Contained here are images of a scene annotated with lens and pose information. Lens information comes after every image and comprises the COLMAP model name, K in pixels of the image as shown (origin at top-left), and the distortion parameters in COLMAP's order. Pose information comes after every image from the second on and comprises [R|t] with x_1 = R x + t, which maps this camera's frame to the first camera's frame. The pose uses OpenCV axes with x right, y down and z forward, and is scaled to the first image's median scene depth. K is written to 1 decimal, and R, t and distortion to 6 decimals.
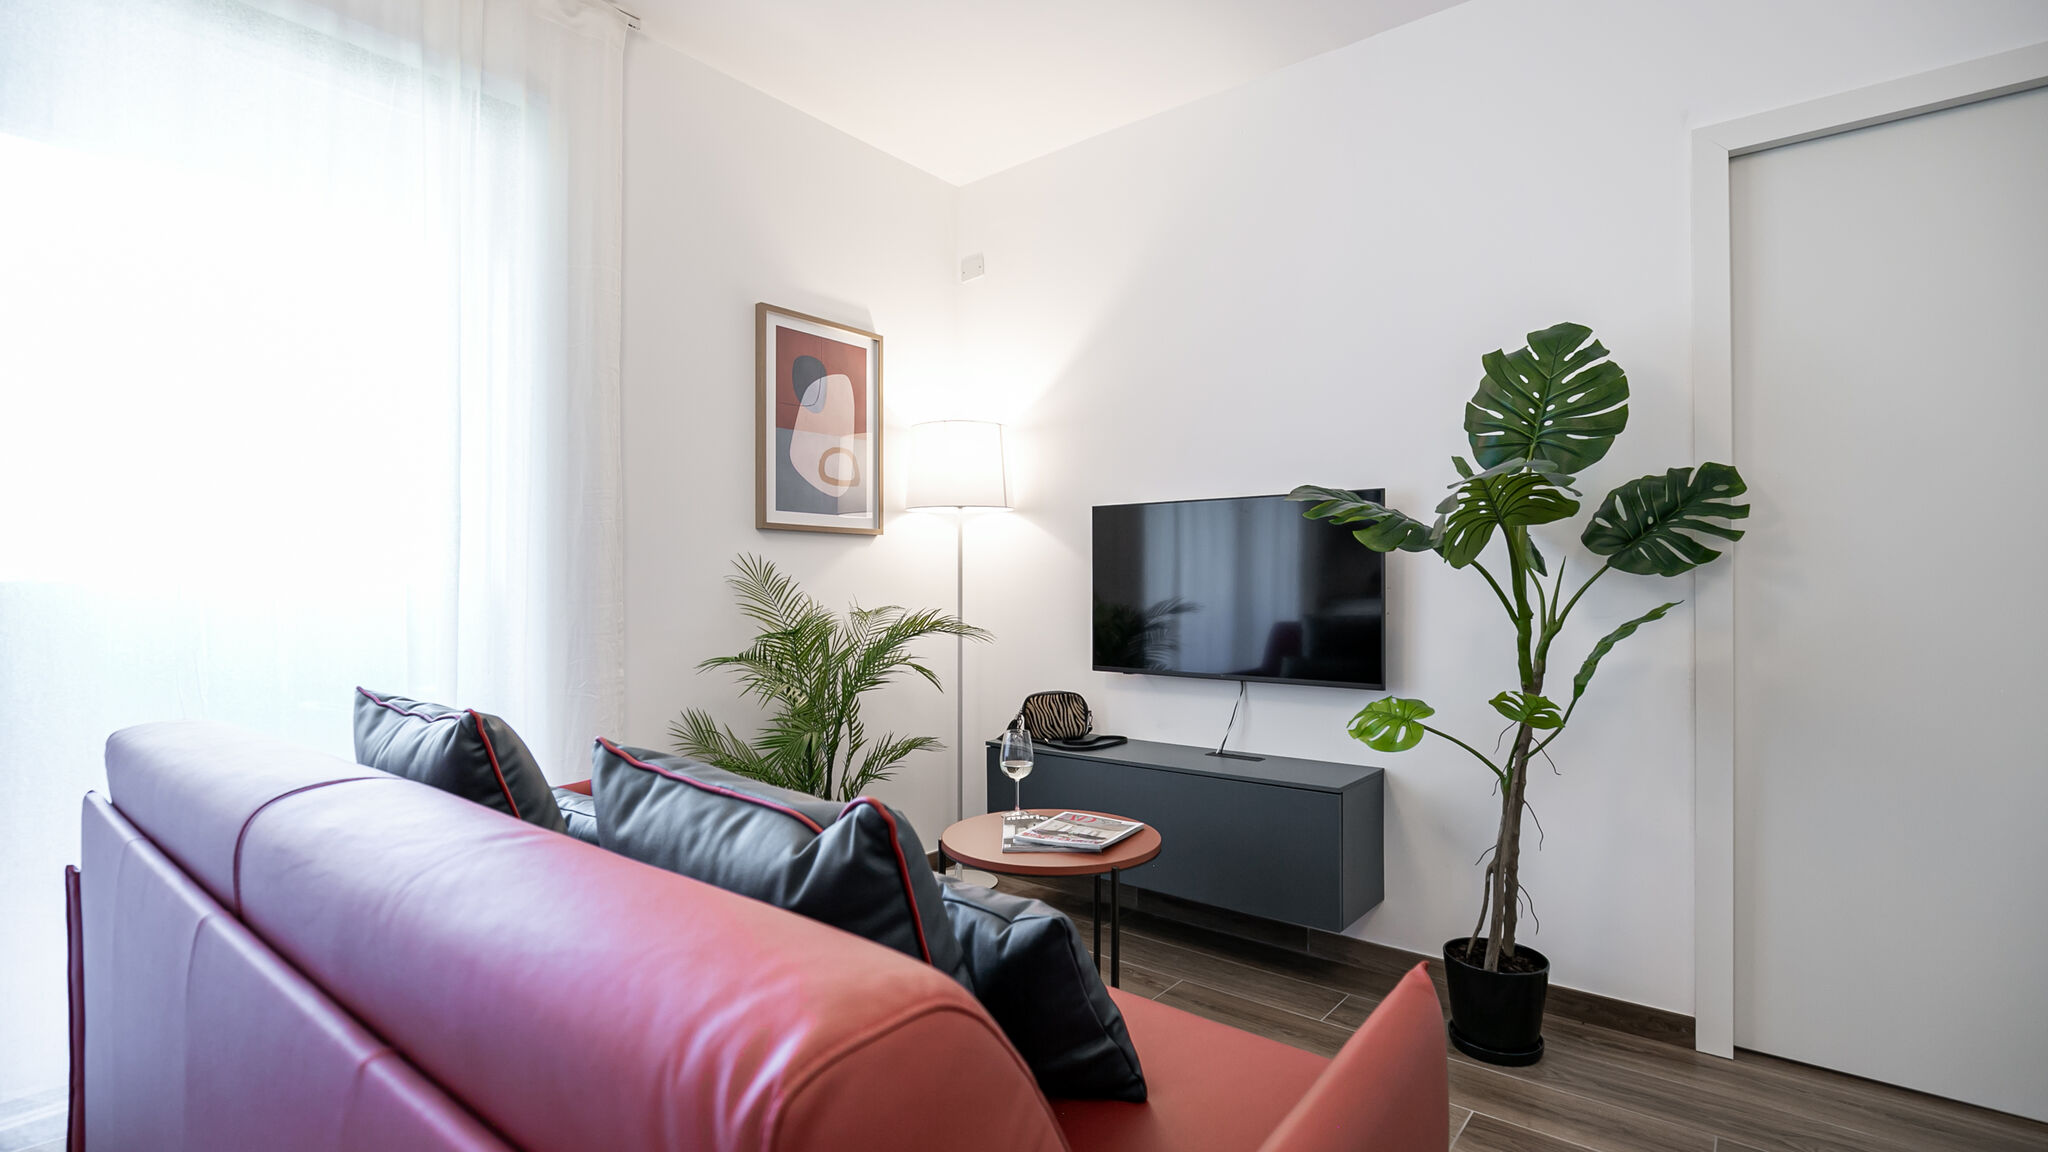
lens RADIAL K [[938.3, 0, 1029.9], [0, 938.3, 581.5], [0, 0, 1]] dist [-0.007106, -0.000002]
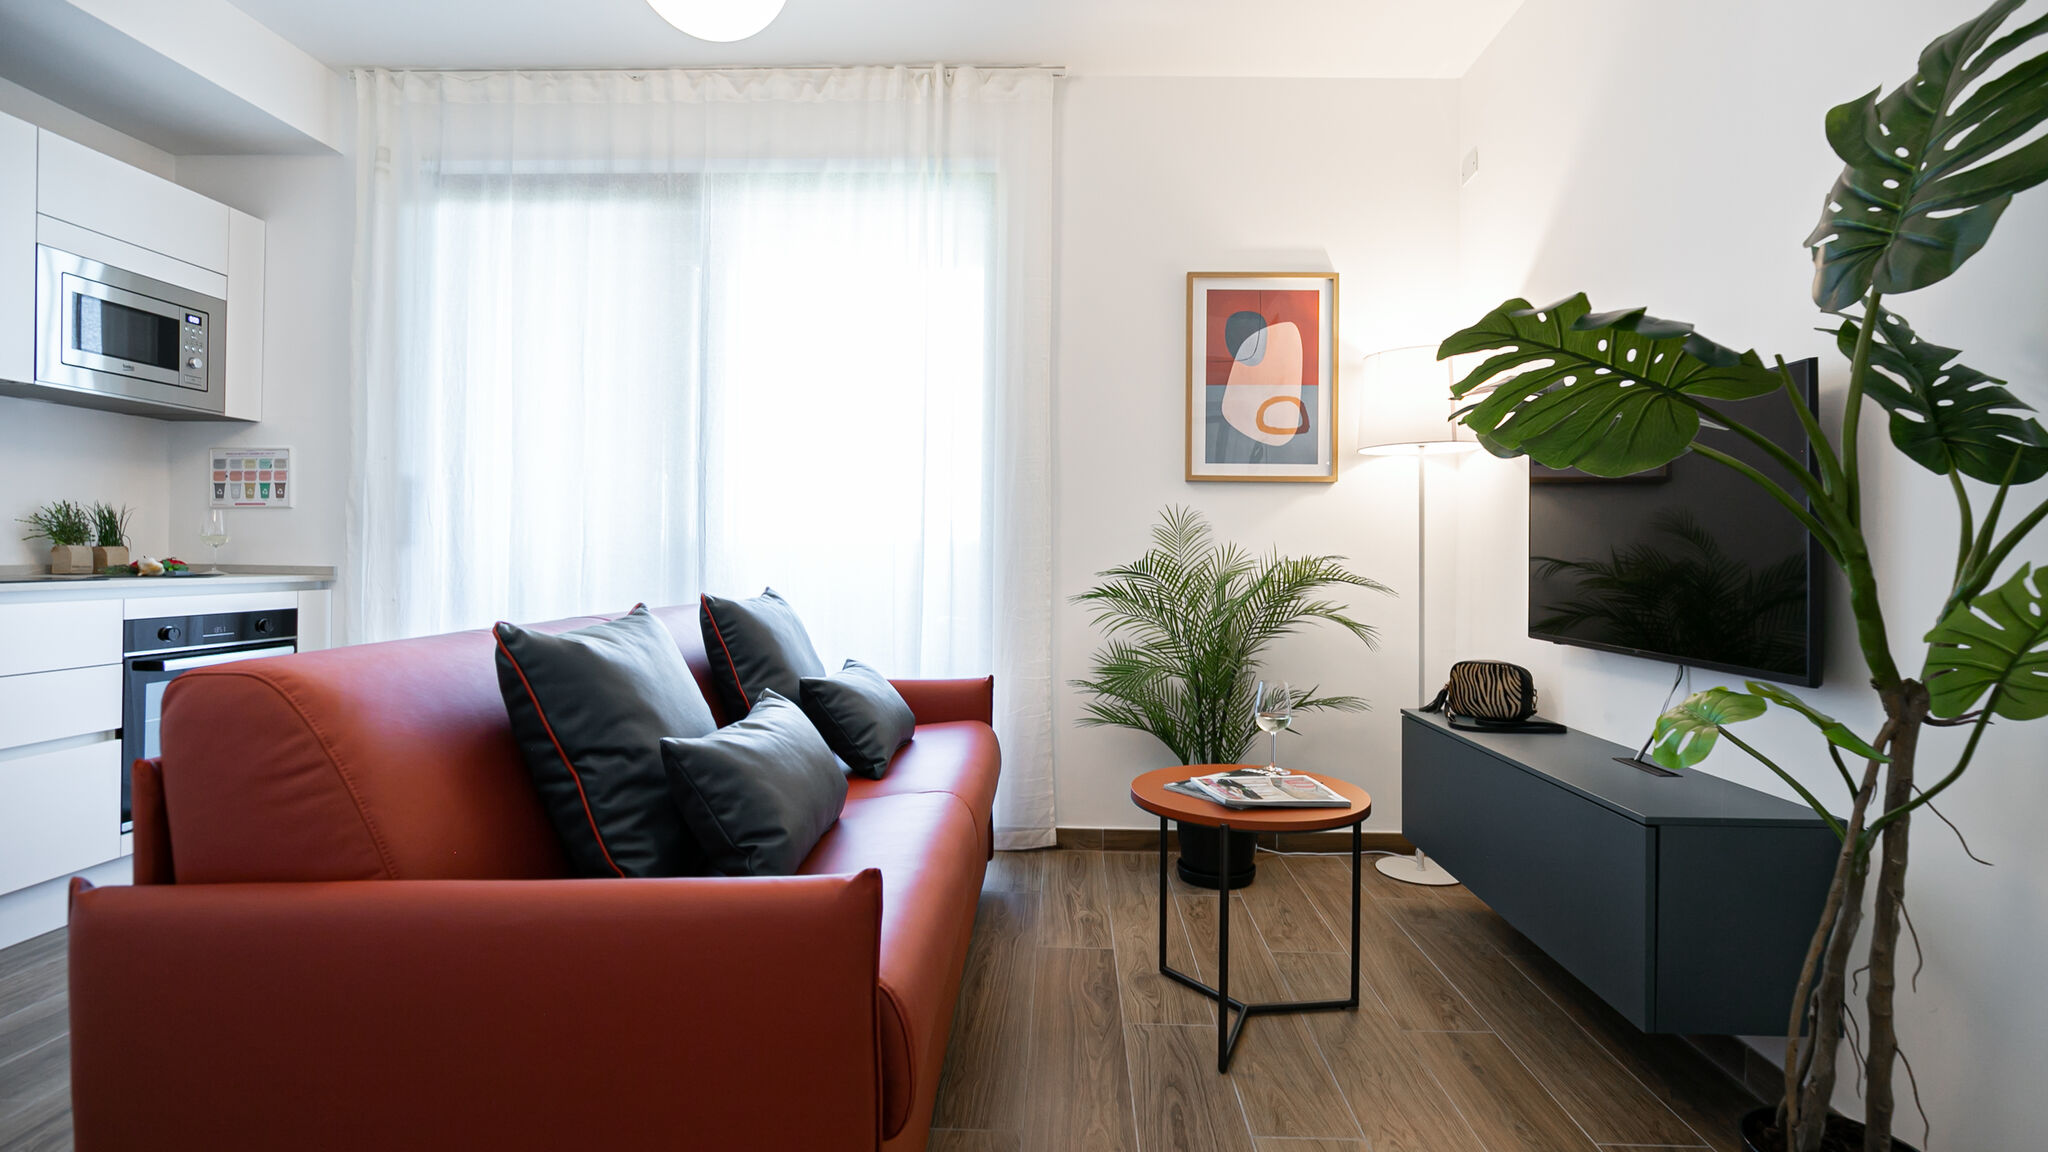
lens RADIAL K [[964.7, 0, 1054.5], [0, 964.7, 551.5], [0, 0, 1]] dist [-0.008676, 0.000399]
pose [[0.614241, 0.003852, -0.789109, 0.614507], [-0.007878, 0.999968, -0.001251, 0.034631], [0.789079, 0.006985, 0.614252, 0.242547]]
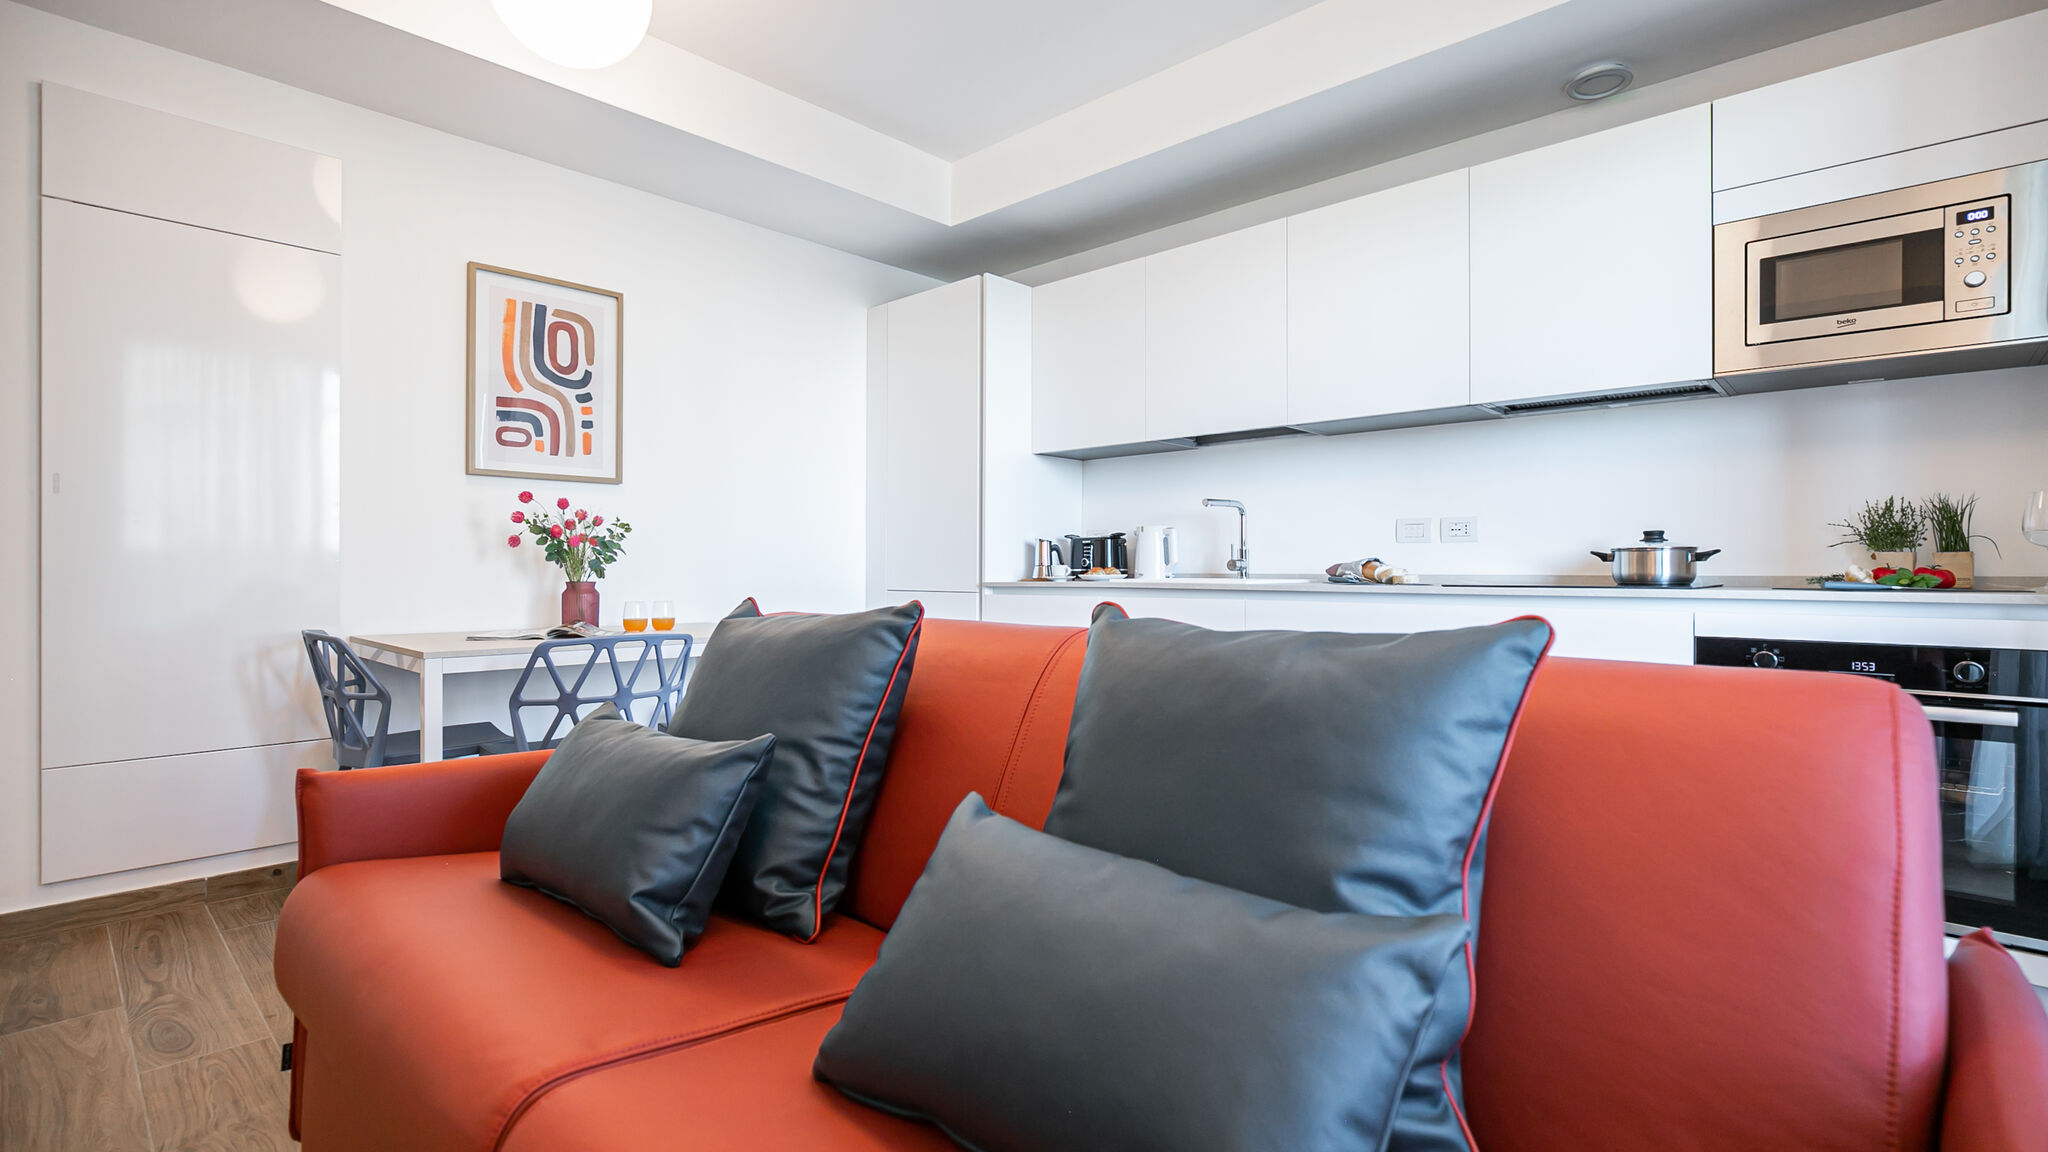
lens RADIAL K [[932.2, 0, 1032.6], [0, 932.2, 569.3], [0, 0, 1]] dist [-0.025187, 0.008536]
pose [[-0.996948, -0.001524, 0.078047, -0.320024], [-0.002051, 0.999976, -0.006662, 0.062251], [-0.078035, -0.006801, -0.996927, 1.018725]]
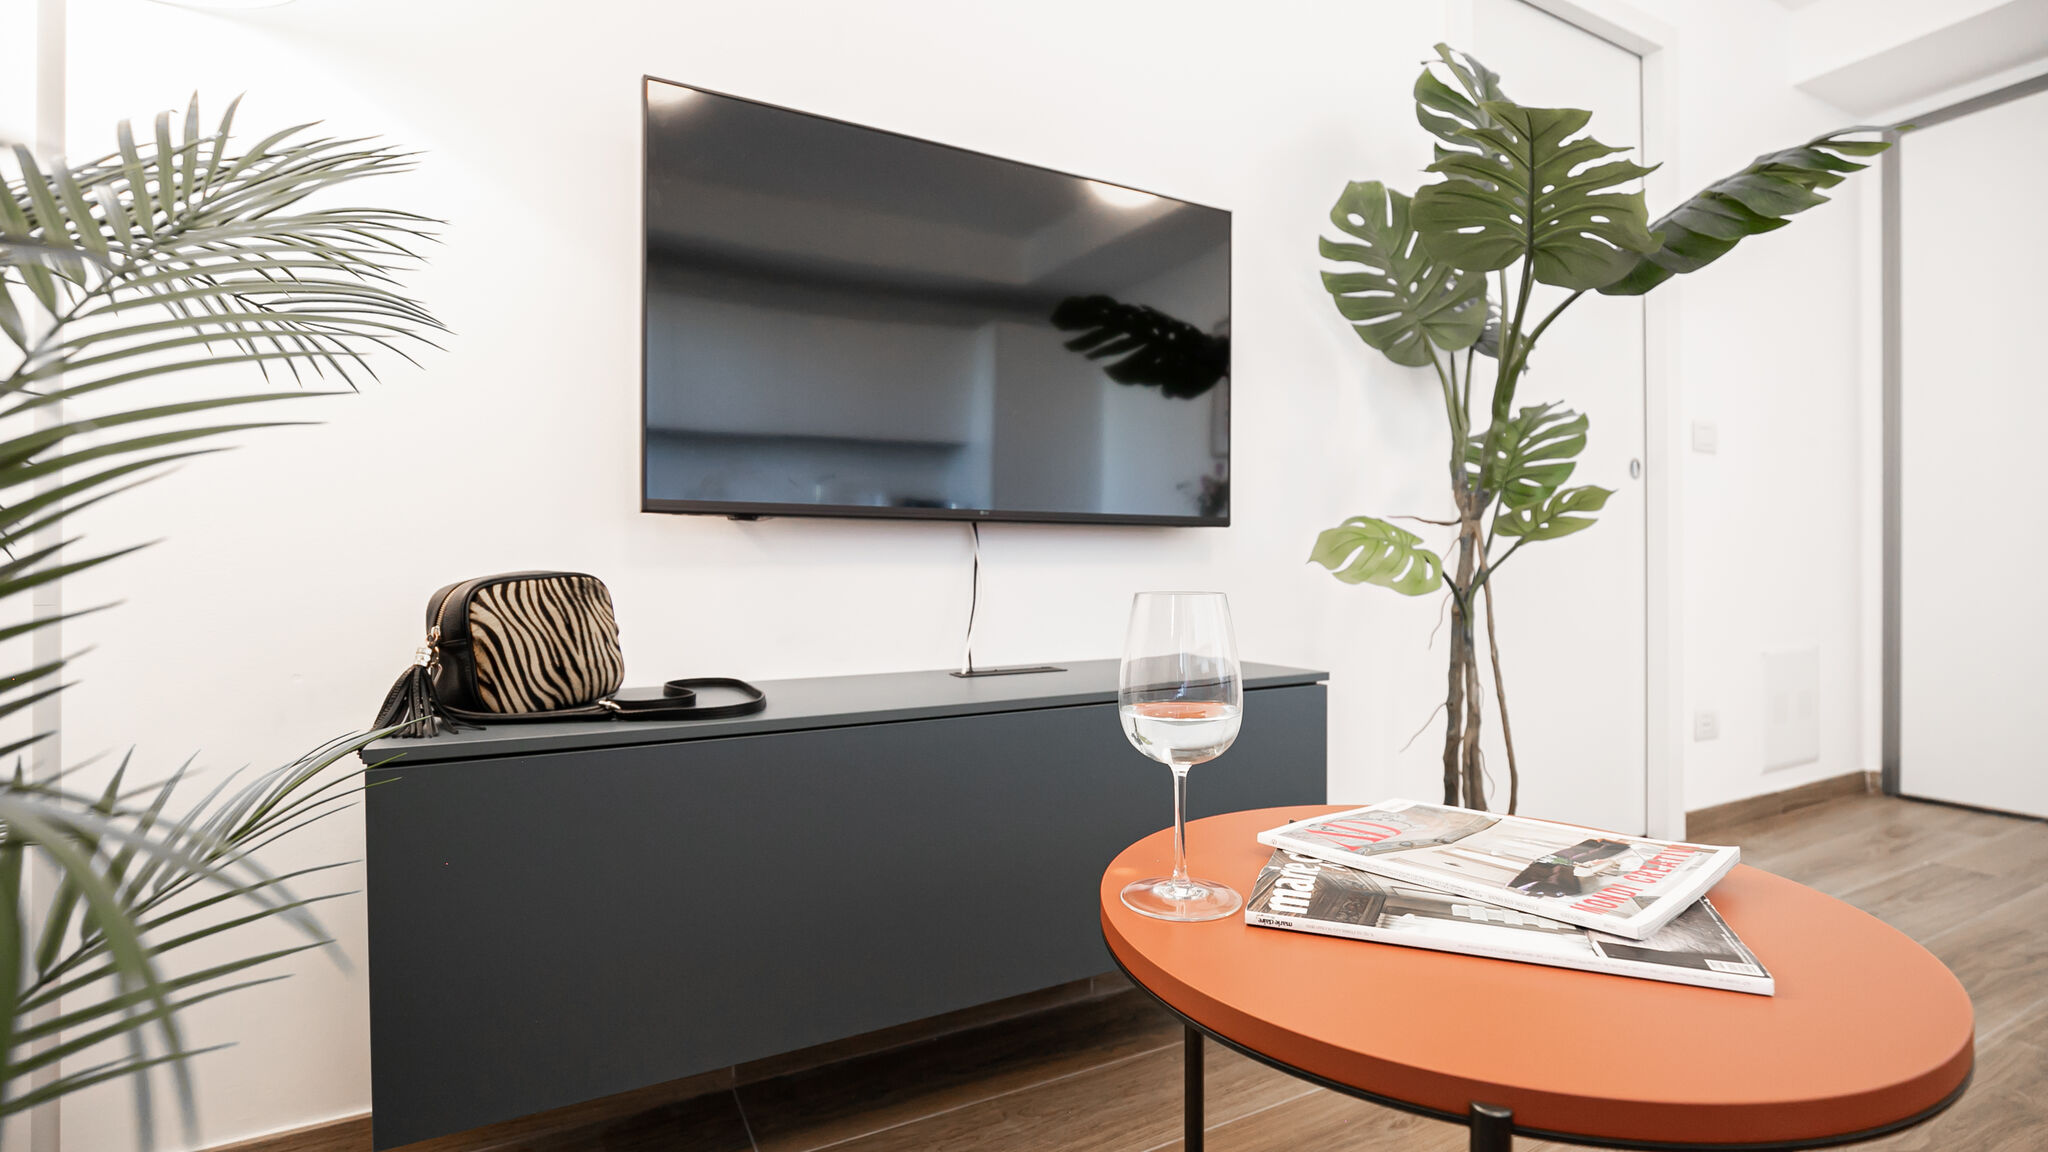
lens RADIAL K [[932.1, 0, 1038.1], [0, 932.1, 570.2], [0, 0, 1]] dist [-0.012311, 0.000347]
pose [[0.401839, -0.003610, 0.915703, -0.279082], [0.000838, 0.999993, 0.003575, 0.154585], [-0.915710, -0.000669, 0.401840, 0.935192]]
